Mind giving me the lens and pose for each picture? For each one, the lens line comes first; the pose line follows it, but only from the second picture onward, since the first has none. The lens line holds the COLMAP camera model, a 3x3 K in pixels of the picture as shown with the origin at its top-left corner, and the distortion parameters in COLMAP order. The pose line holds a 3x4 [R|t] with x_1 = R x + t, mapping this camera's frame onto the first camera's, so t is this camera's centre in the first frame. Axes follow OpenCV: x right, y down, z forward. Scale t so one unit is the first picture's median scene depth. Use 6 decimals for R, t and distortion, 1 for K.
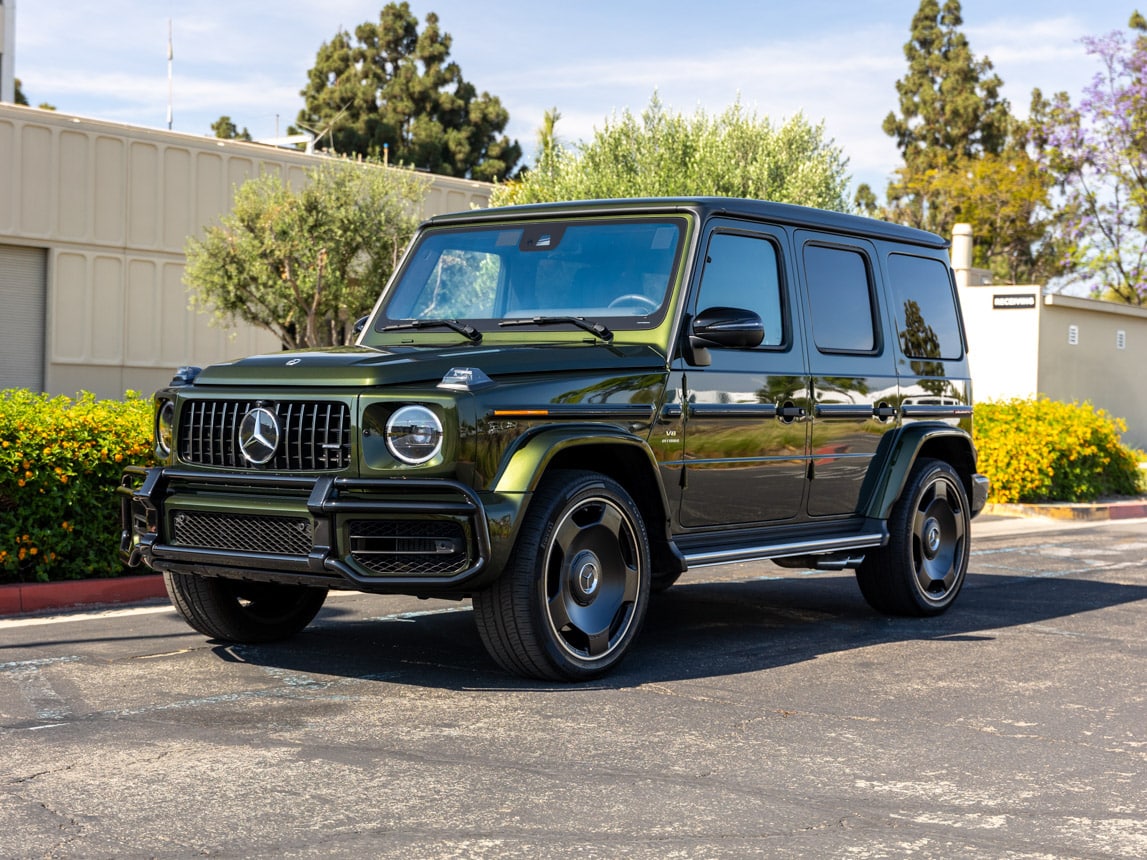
lens RADIAL K [[1888.1, 0, 573.5], [0, 1888.1, 430.0], [0, 0, 1]] dist [-0.034920, 0.133370]
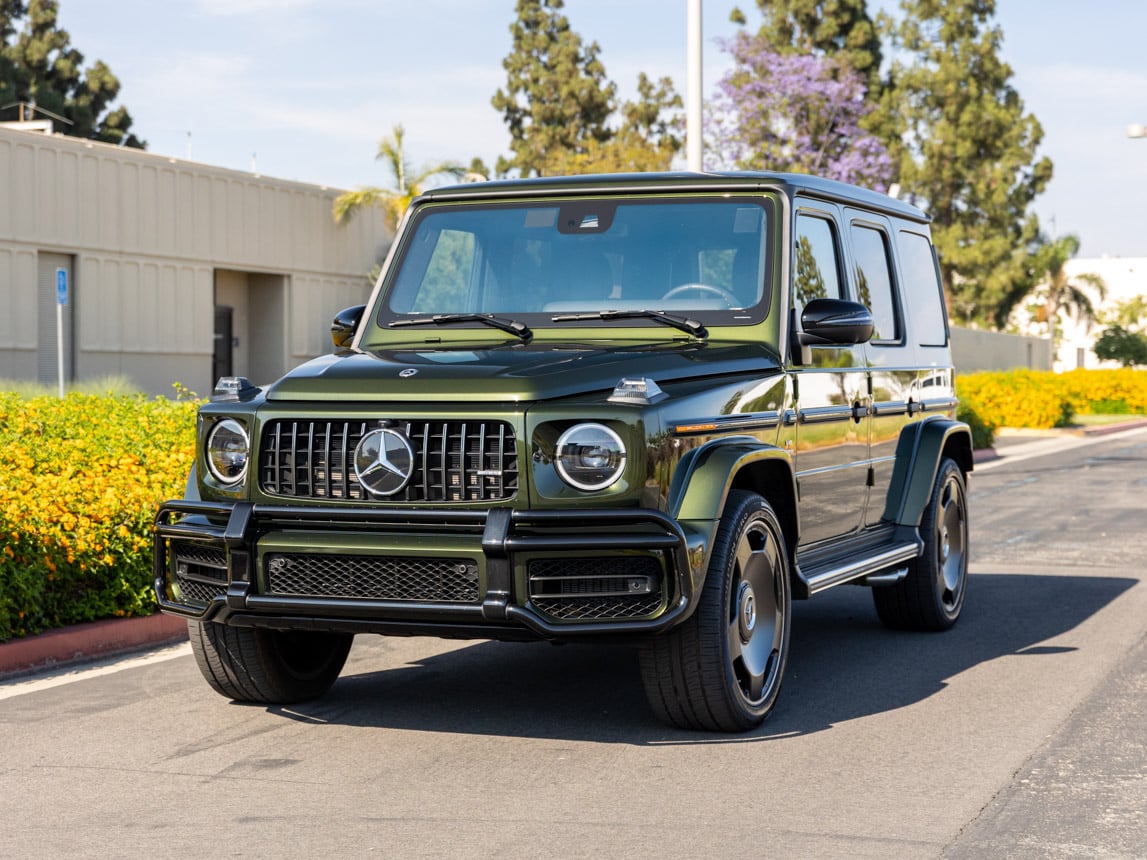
lens RADIAL K [[2161.8, 0, 573.5], [0, 2161.8, 430.0], [0, 0, 1]] dist [-0.026961, 0.056652]
pose [[0.969557, -0.024258, 0.243663, -0.279293], [0.020868, 0.999646, 0.016481, -0.022056], [-0.243977, -0.010894, 0.969720, 0.039426]]
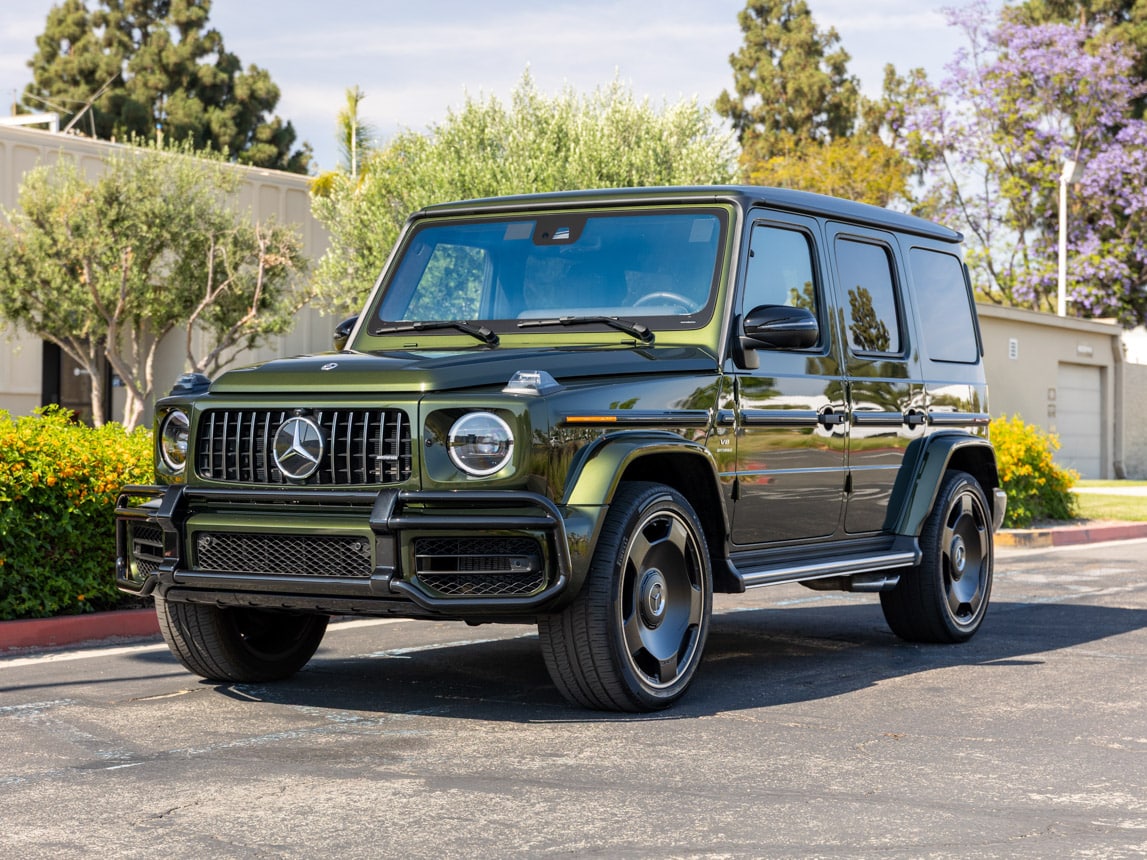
lens RADIAL K [[2215.0, 0, 573.5], [0, 2215.0, 430.0], [0, 0, 1]] dist [-0.002134, -0.082785]
pose [[0.994423, -0.010121, 0.104977, -0.128458], [0.011591, 0.999843, -0.013404, 0.009044], [-0.104825, 0.014546, 0.994384, -0.062494]]
